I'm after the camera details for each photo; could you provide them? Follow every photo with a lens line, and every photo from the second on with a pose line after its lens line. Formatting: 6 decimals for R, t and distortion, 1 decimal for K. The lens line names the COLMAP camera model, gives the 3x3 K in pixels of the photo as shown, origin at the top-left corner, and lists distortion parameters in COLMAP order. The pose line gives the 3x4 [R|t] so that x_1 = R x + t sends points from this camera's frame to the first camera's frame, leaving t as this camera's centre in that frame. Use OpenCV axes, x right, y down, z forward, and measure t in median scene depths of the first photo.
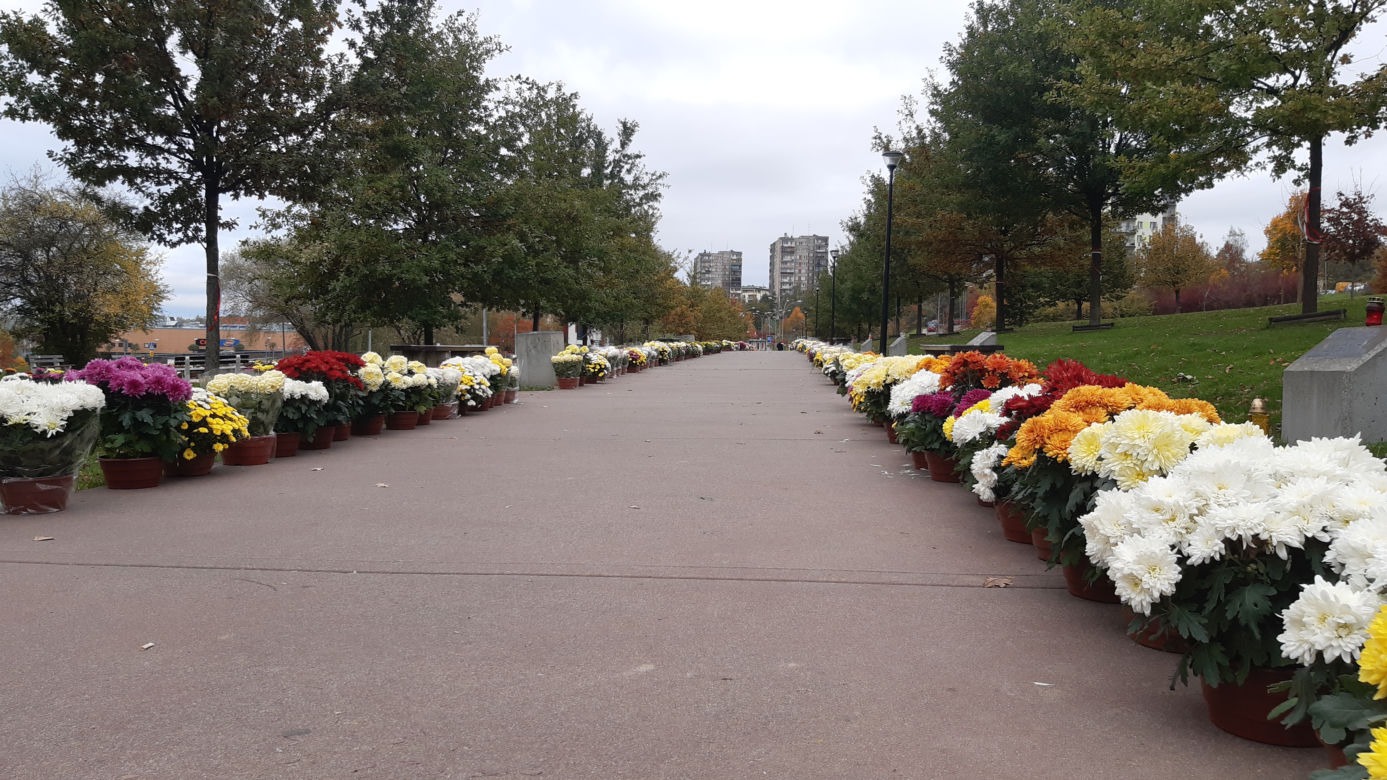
lens RADIAL K [[1061.4, 0, 685.7], [0, 1061.4, 395.5], [0, 0, 1]] dist [0.073487, -0.150915]
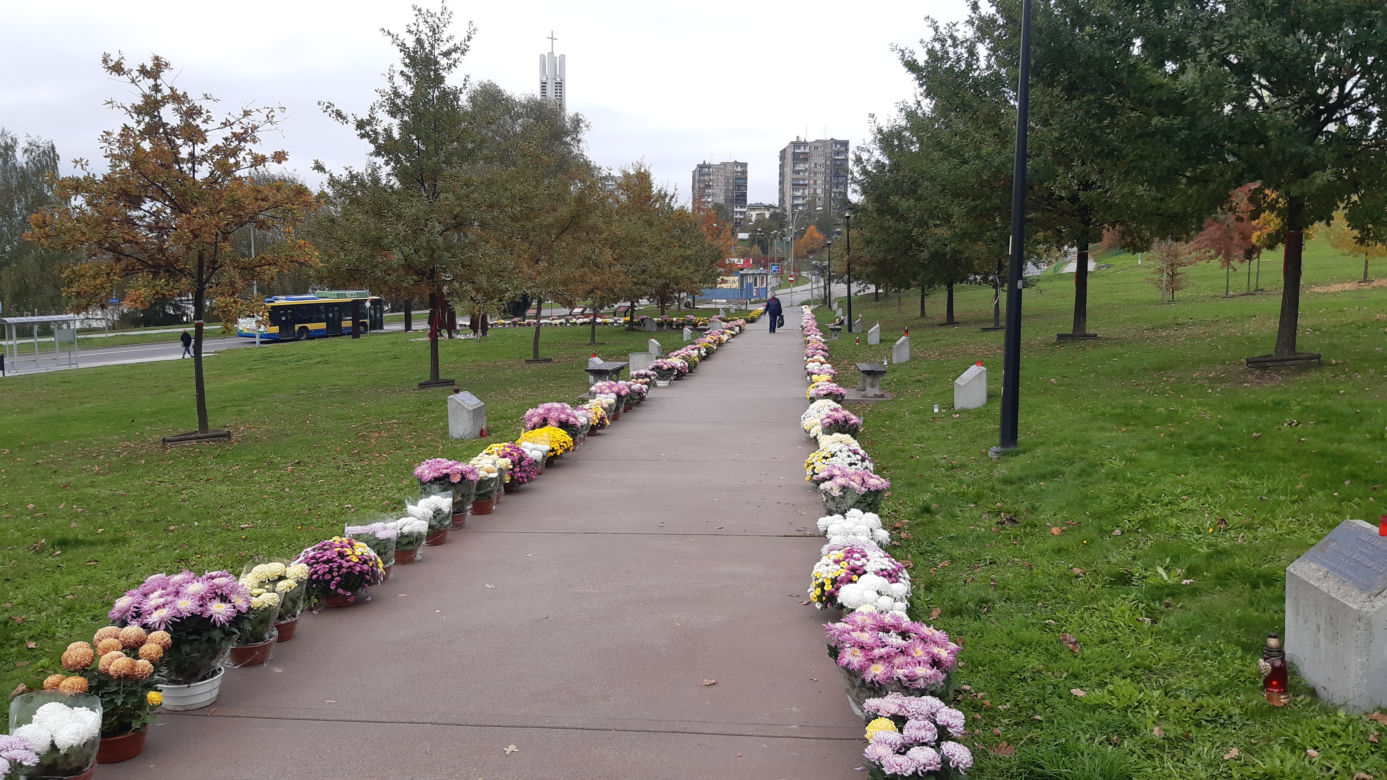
lens RADIAL K [[1061.4, 0, 685.7], [0, 1061.4, 395.5], [0, 0, 1]] dist [0.073487, -0.150915]
pose [[0.999863, -0.011465, -0.011903, 0.013641], [0.012287, 0.997372, 0.071401, -0.010728], [0.011053, -0.071538, 0.997377, 0.151367]]
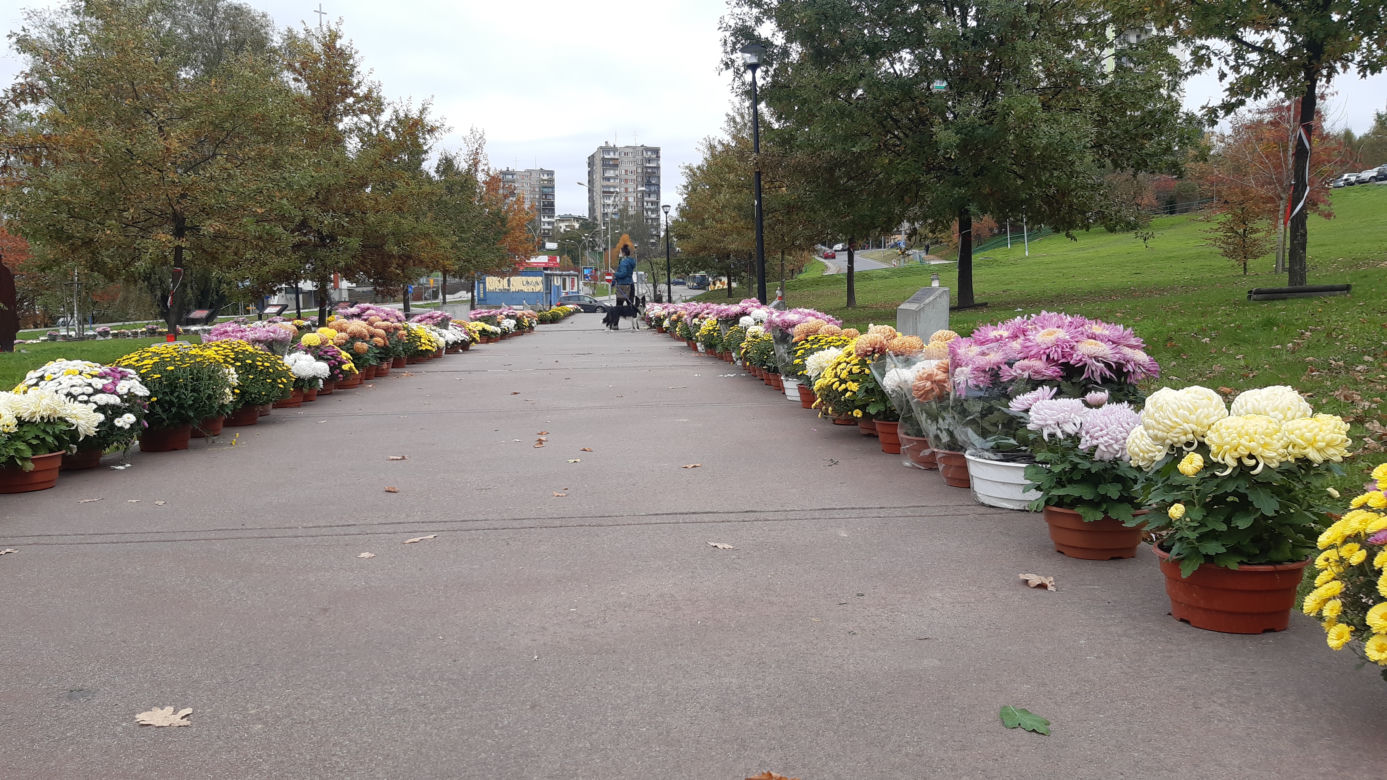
lens RADIAL K [[1067.9, 0, 698.5], [0, 1067.9, 396.3], [0, 0, 1]] dist [0.068067, -0.142469]
pose [[0.984274, -0.036282, 0.172881, 0.016549], [0.026276, 0.997863, 0.059821, -0.009520], [-0.174682, -0.054338, 0.983124, 0.195970]]
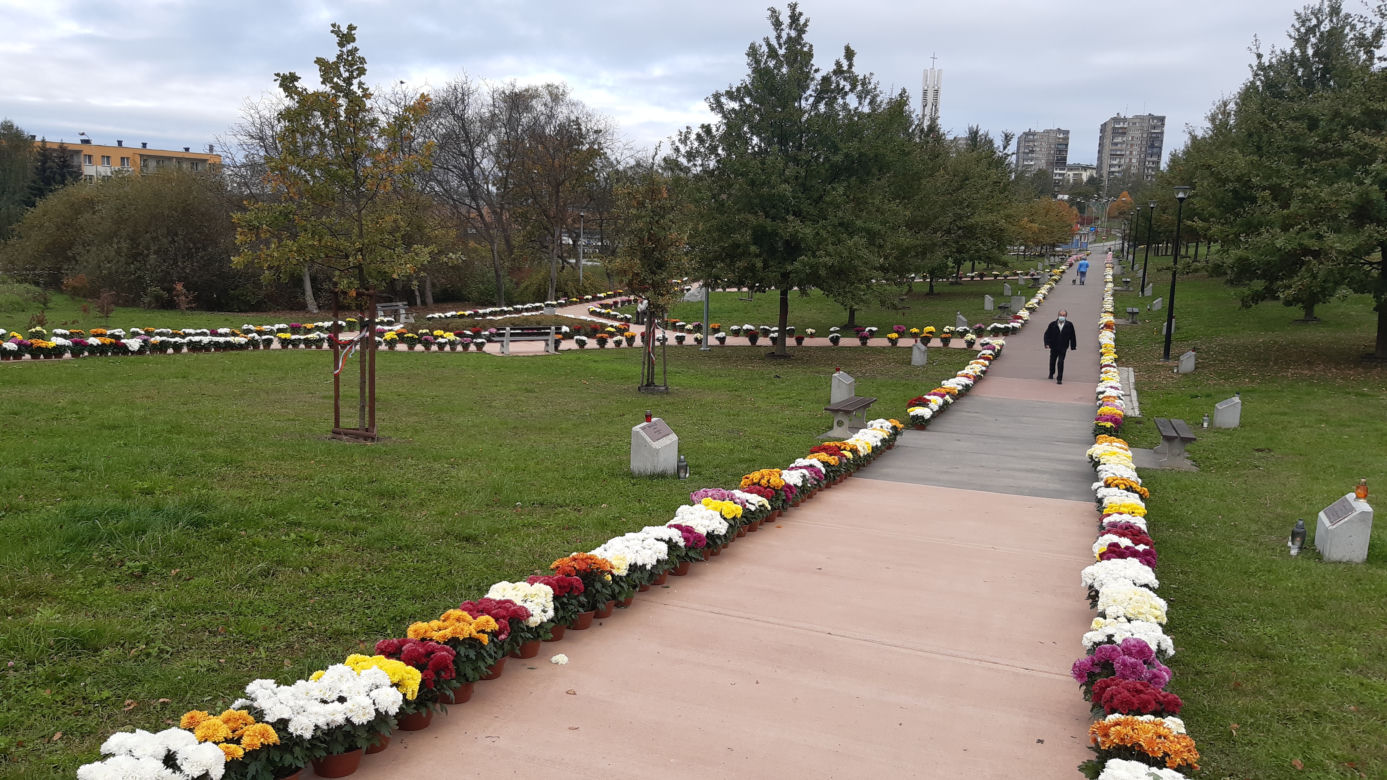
lens RADIAL K [[1067.9, 0, 698.5], [0, 1067.9, 396.3], [0, 0, 1]] dist [0.068067, -0.142469]
pose [[0.963984, 0.057229, -0.259731, -0.006143], [-0.026378, 0.992333, 0.120749, -0.003876], [0.264650, -0.109549, 0.958102, -0.078146]]
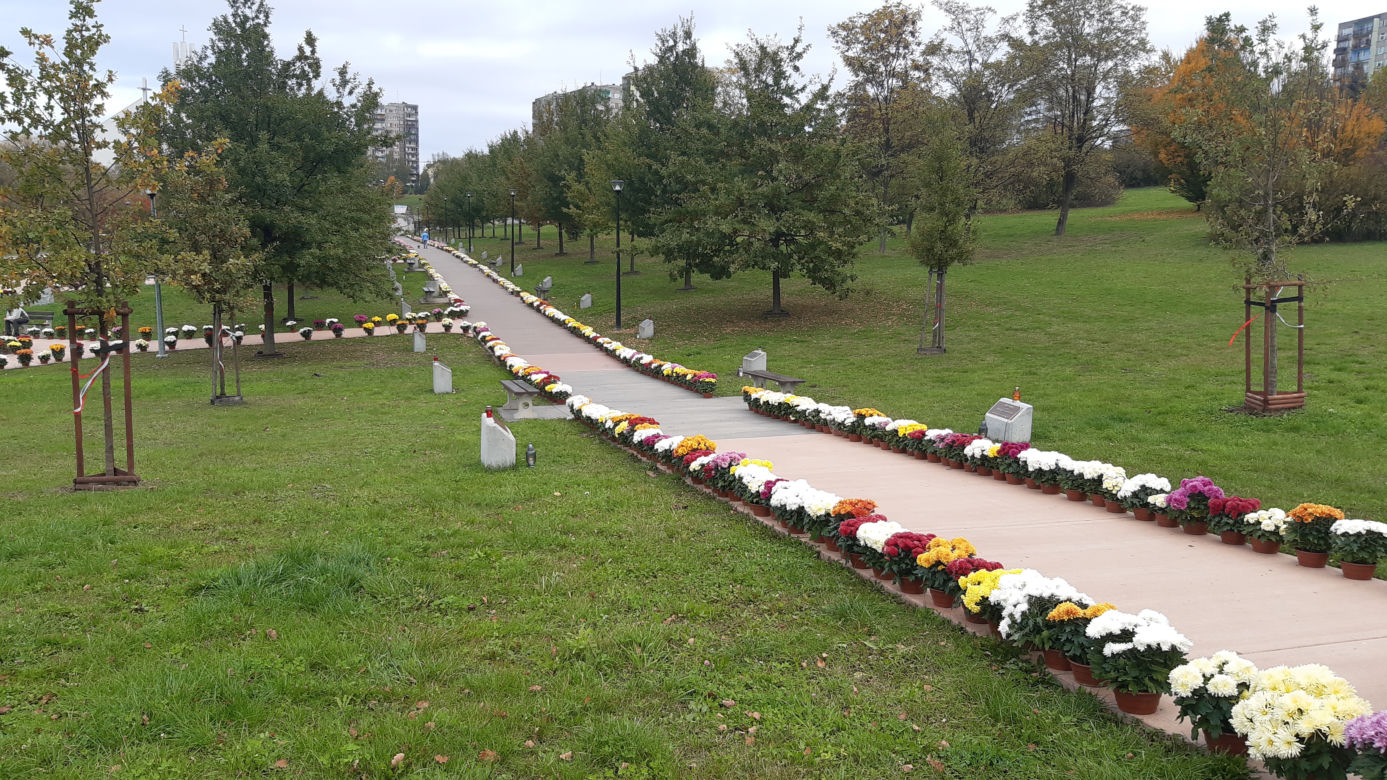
lens RADIAL K [[1061.4, 0, 685.7], [0, 1061.4, 395.5], [0, 0, 1]] dist [0.073487, -0.150915]
pose [[0.928910, -0.058800, 0.365606, -0.019860], [0.011220, 0.991328, 0.130928, -0.004076], [-0.370135, -0.117519, 0.921515, -0.080033]]
